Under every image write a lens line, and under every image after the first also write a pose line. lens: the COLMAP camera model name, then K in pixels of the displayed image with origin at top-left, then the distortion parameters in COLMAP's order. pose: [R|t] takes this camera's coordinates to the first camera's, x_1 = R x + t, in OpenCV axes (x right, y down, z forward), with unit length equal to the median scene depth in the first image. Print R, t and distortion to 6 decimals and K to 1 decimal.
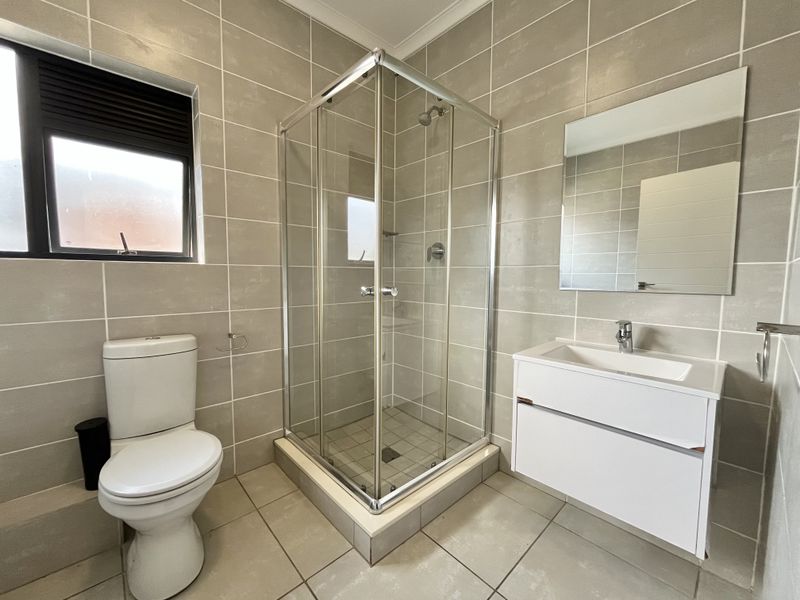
lens RADIAL K [[322.5, 0, 398.2], [0, 322.5, 298.5], [0, 0, 1]] dist [-0.008511, -0.000768]
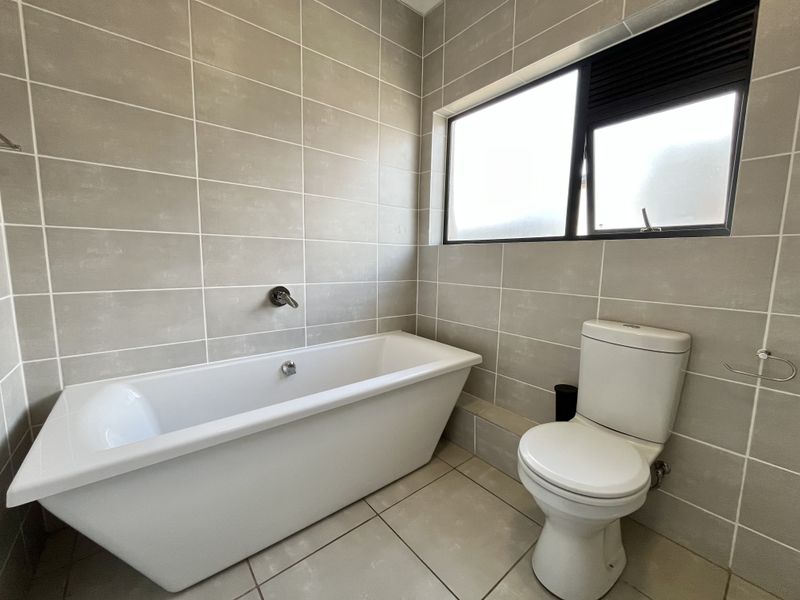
lens RADIAL K [[322.5, 0, 398.5], [0, 322.5, 300.0], [0, 0, 1]] dist [-0.008511, -0.000768]
pose [[-0.071028, 0.111981, -0.991169, 0.121690], [-0.086905, 0.989205, 0.117987, 0.006223], [0.993681, 0.094518, -0.060529, 0.385798]]
